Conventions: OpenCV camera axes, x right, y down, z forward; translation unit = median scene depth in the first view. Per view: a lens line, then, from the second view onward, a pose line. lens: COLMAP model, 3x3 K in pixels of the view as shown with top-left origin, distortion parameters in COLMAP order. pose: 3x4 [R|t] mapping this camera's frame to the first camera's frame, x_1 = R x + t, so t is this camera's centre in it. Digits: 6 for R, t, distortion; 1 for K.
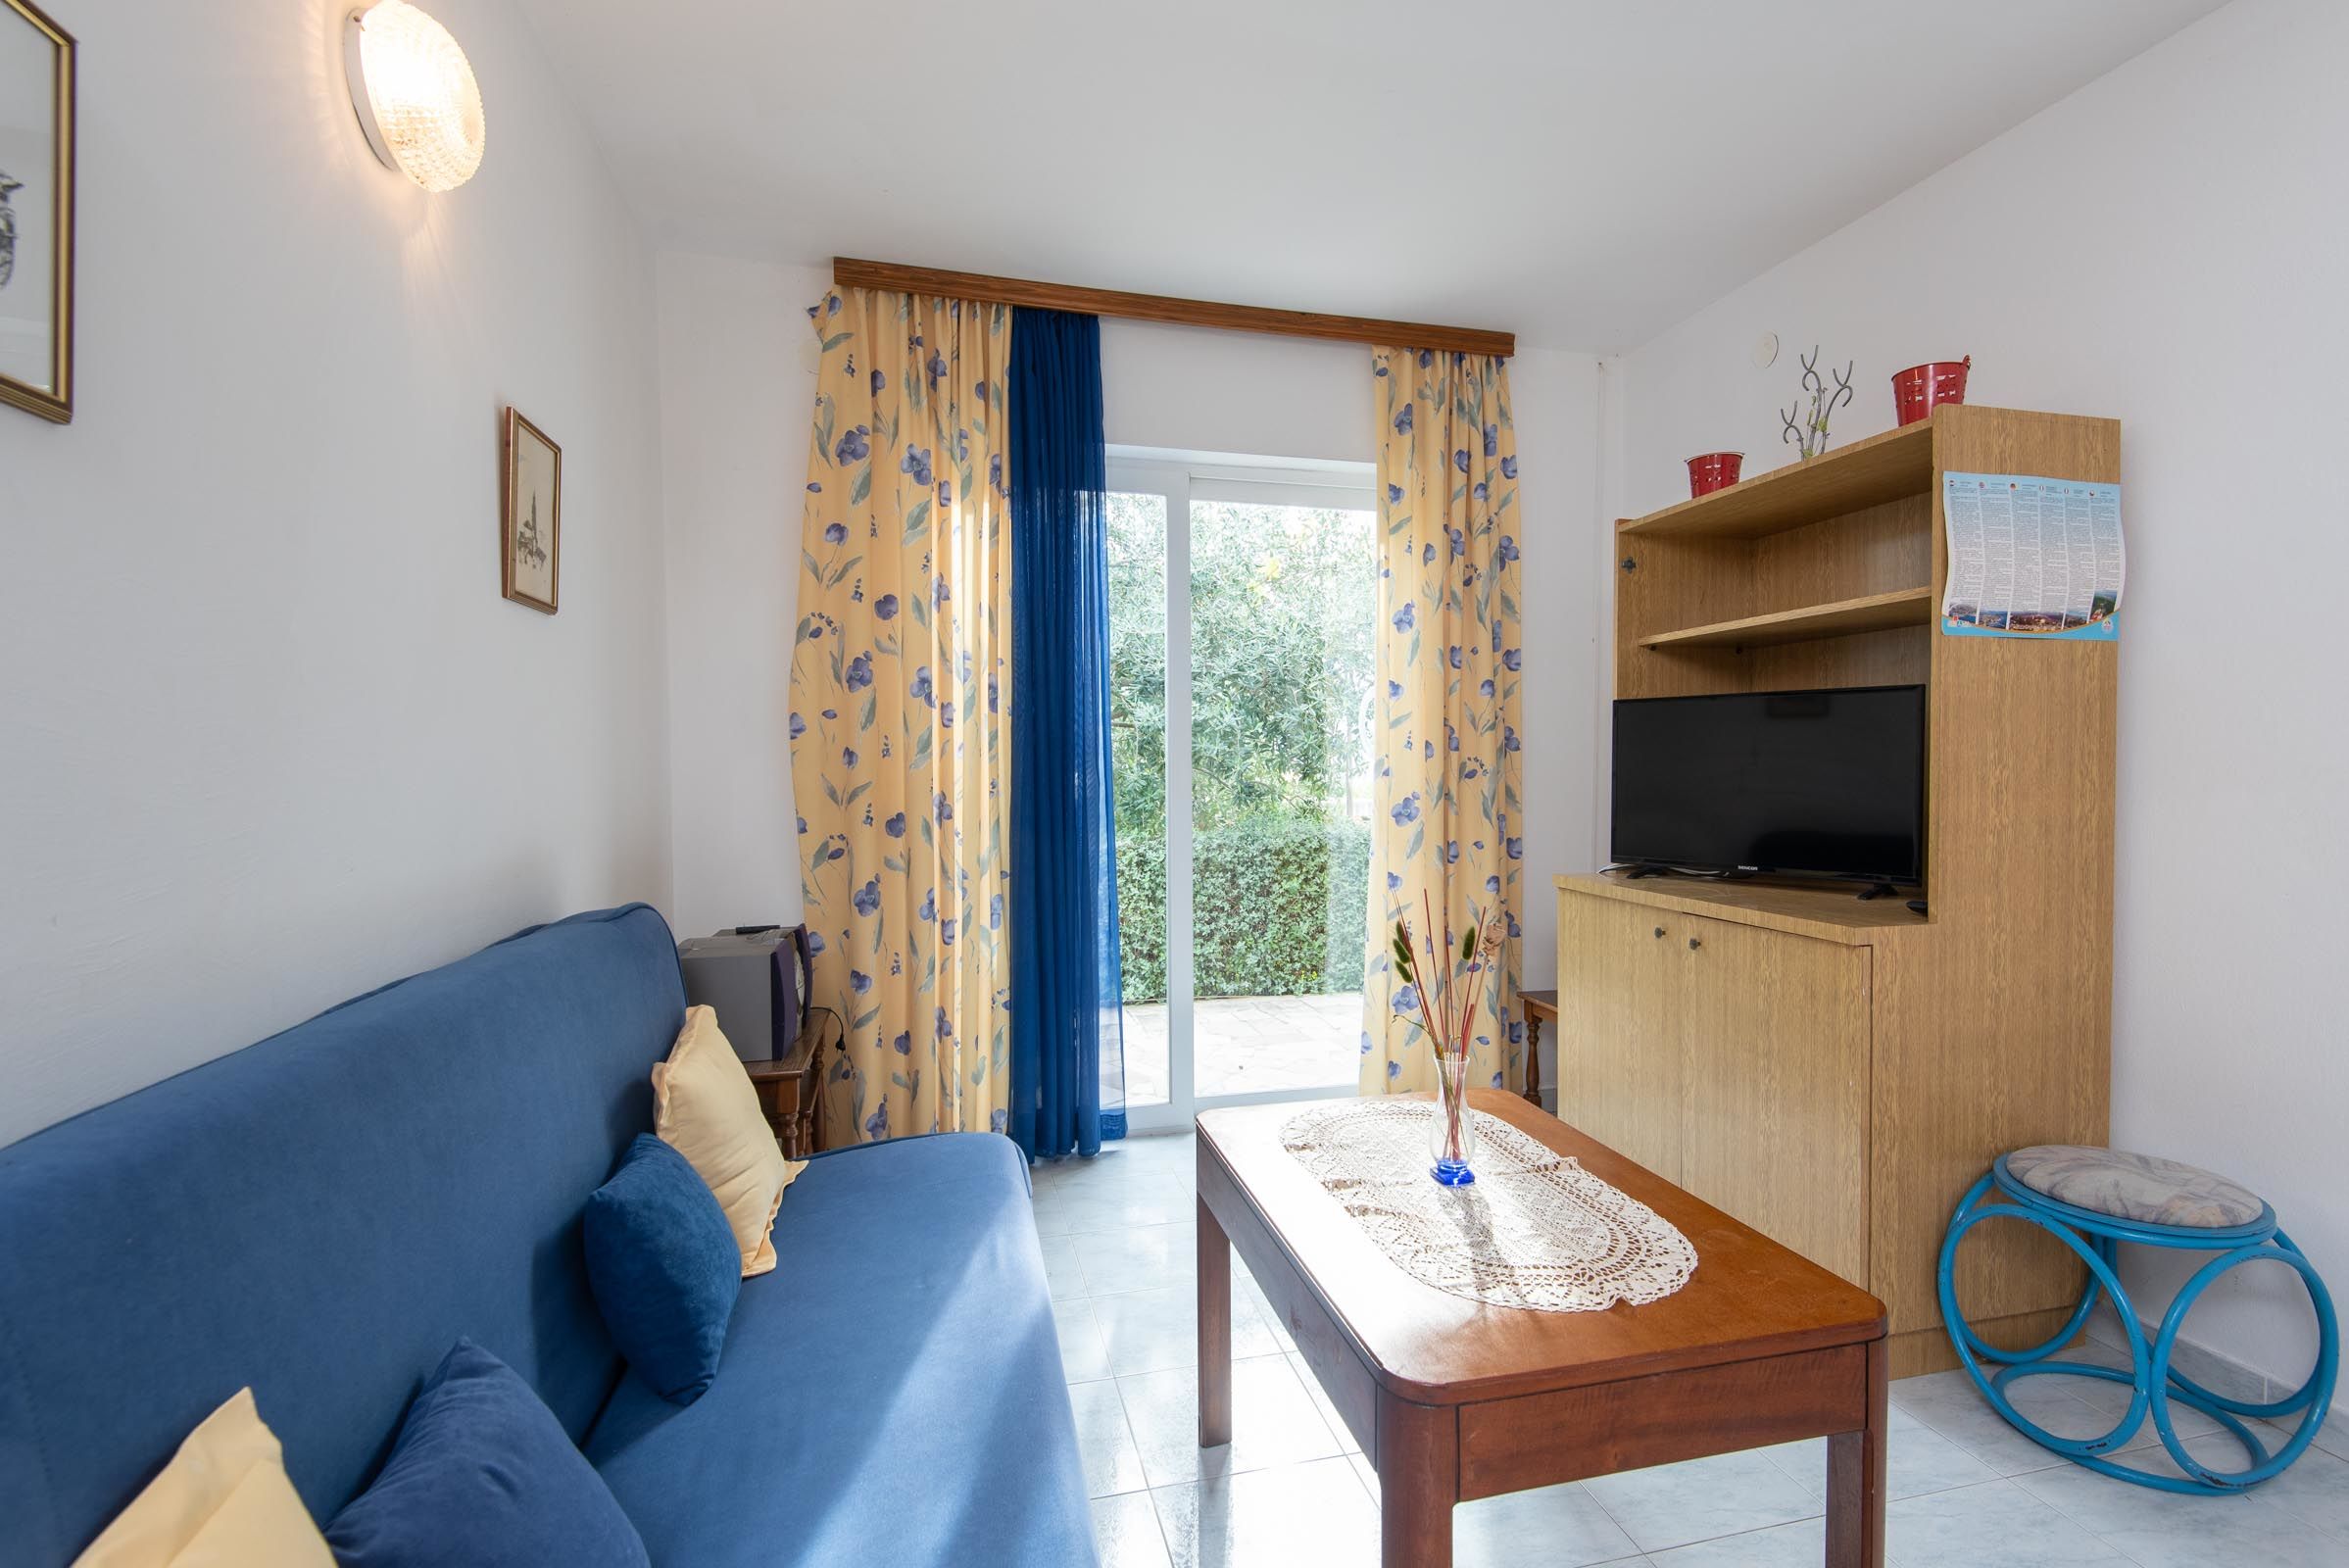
lens RADIAL K [[1094.9, 0, 1179.3], [0, 1094.9, 806.2], [0, 0, 1]] dist [0.003791, -0.002438]
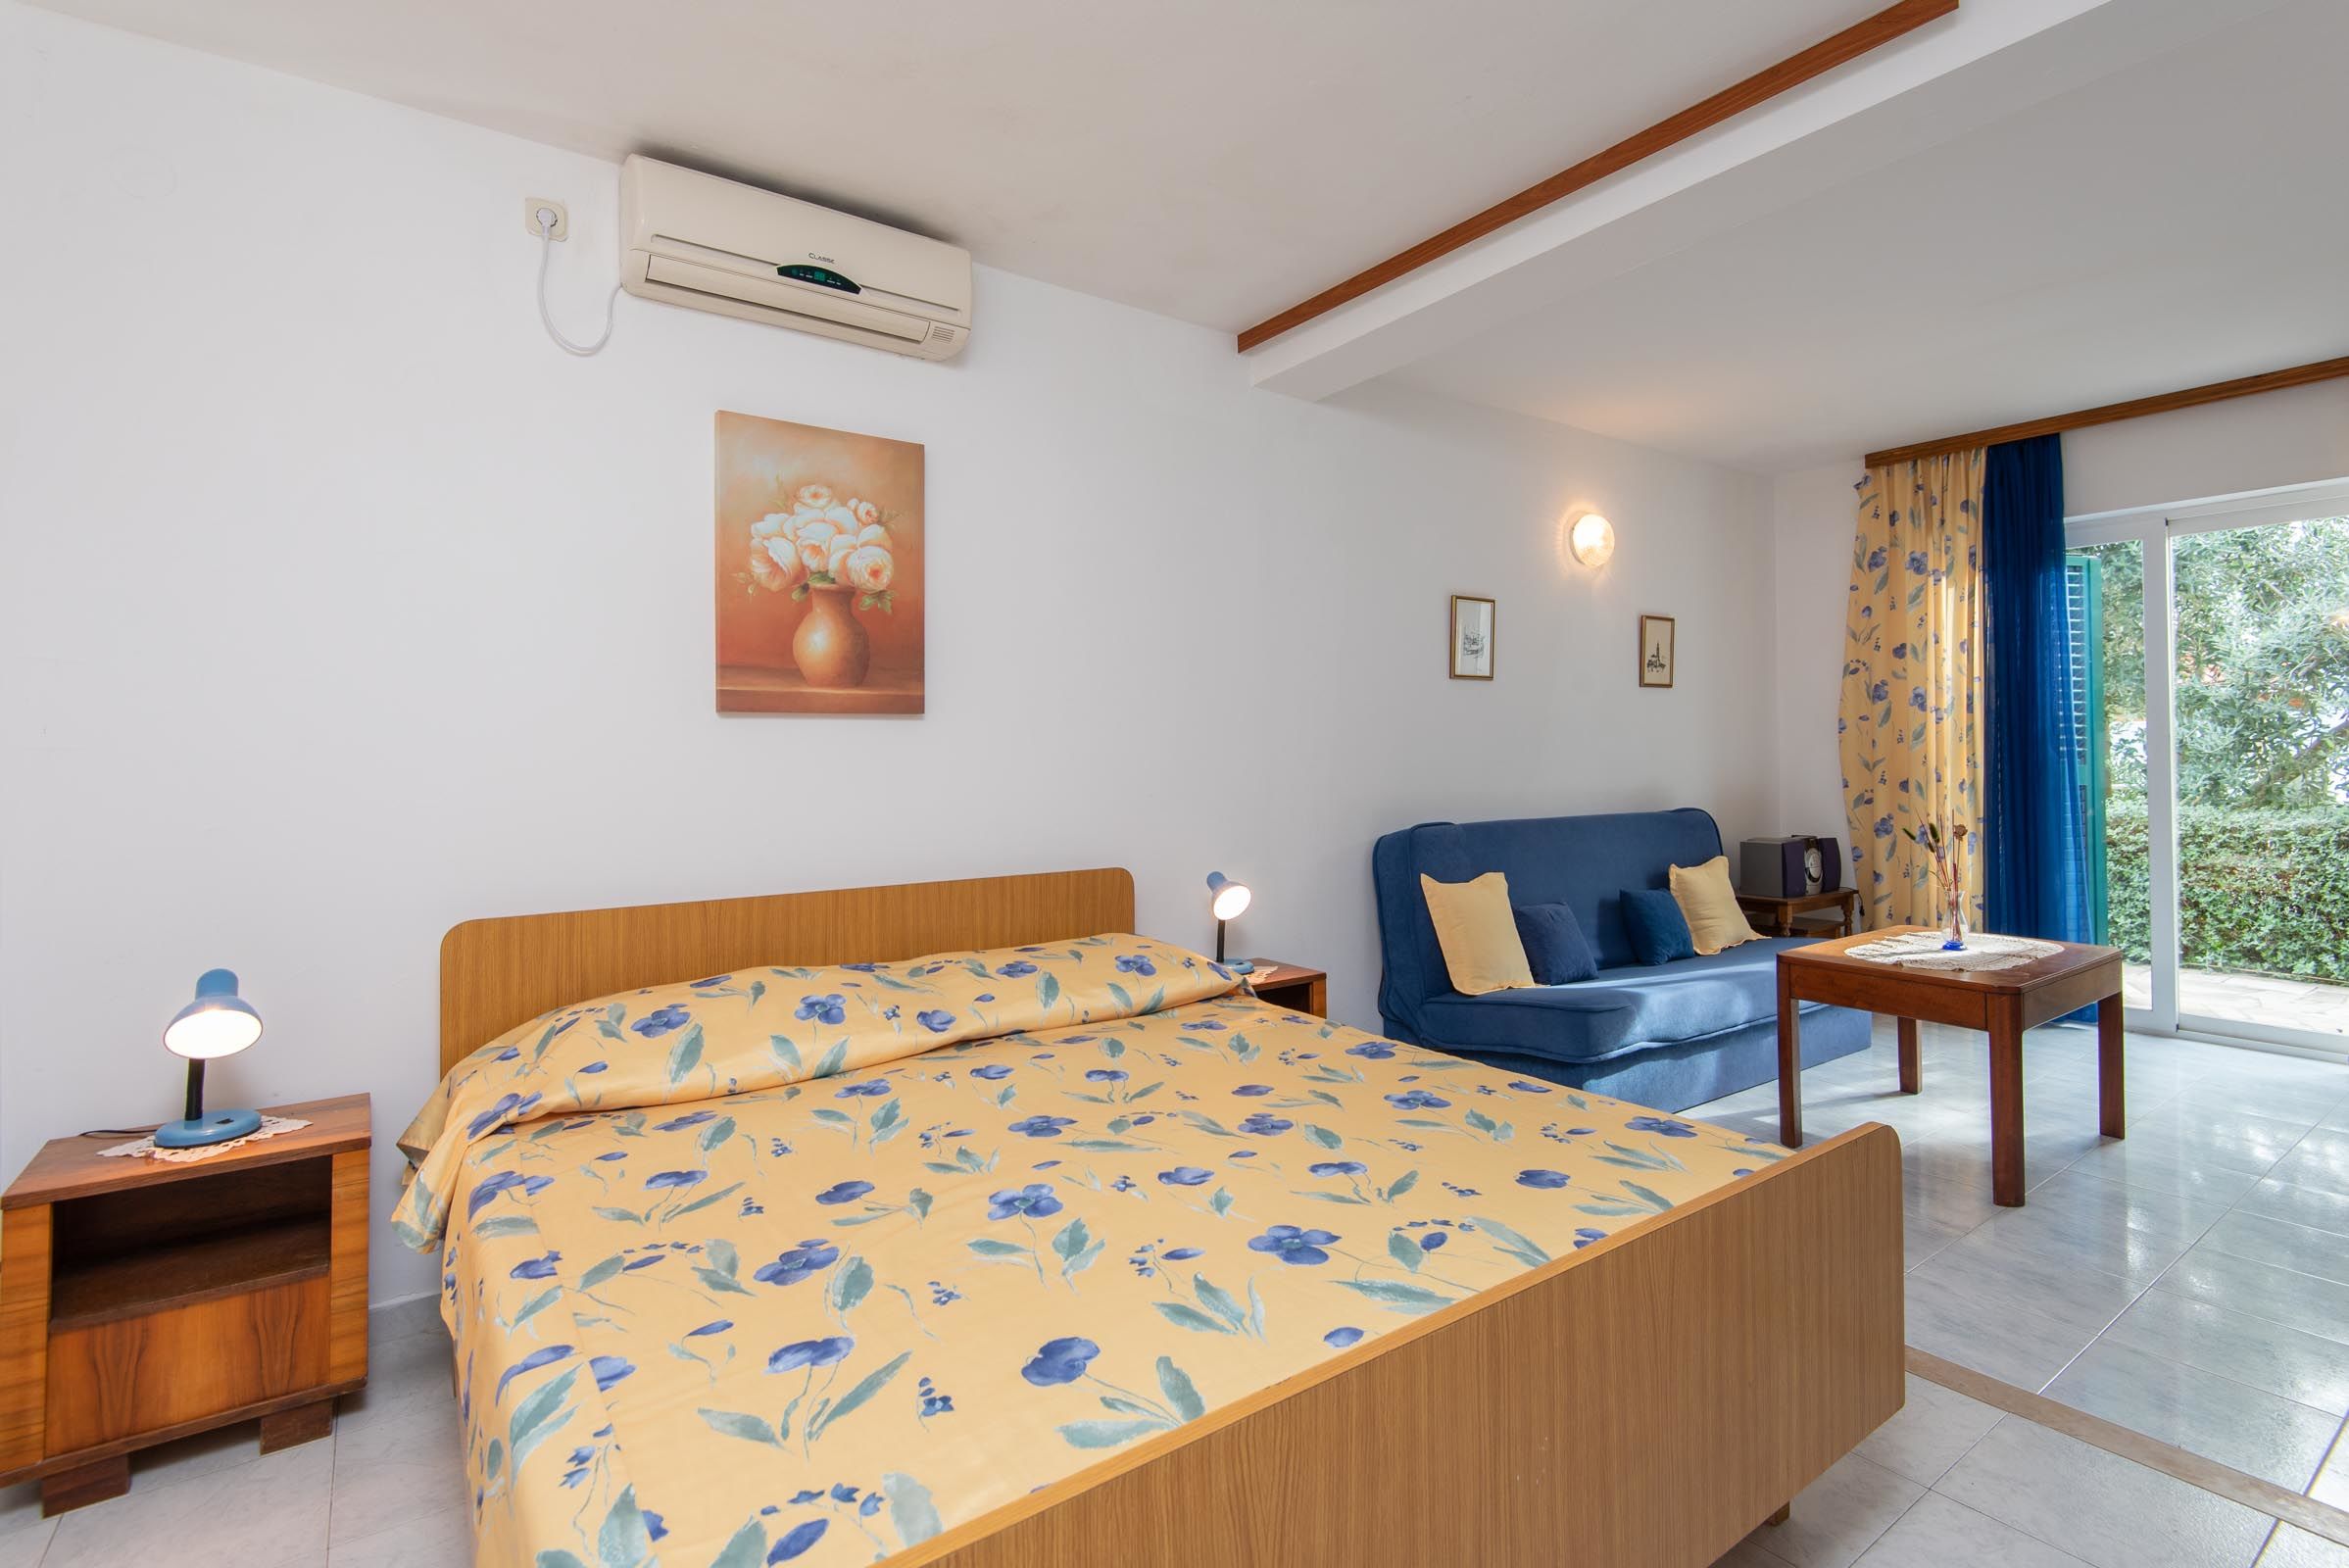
lens RADIAL K [[1094.9, 0, 1177.3], [0, 1094.9, 773.9], [0, 0, 1]] dist [0.003791, -0.002438]
pose [[0.355999, 0.008167, -0.934451, 0.893470], [-0.026619, 0.999645, -0.001405, 0.033394], [0.934107, 0.025374, 0.356090, -0.598772]]
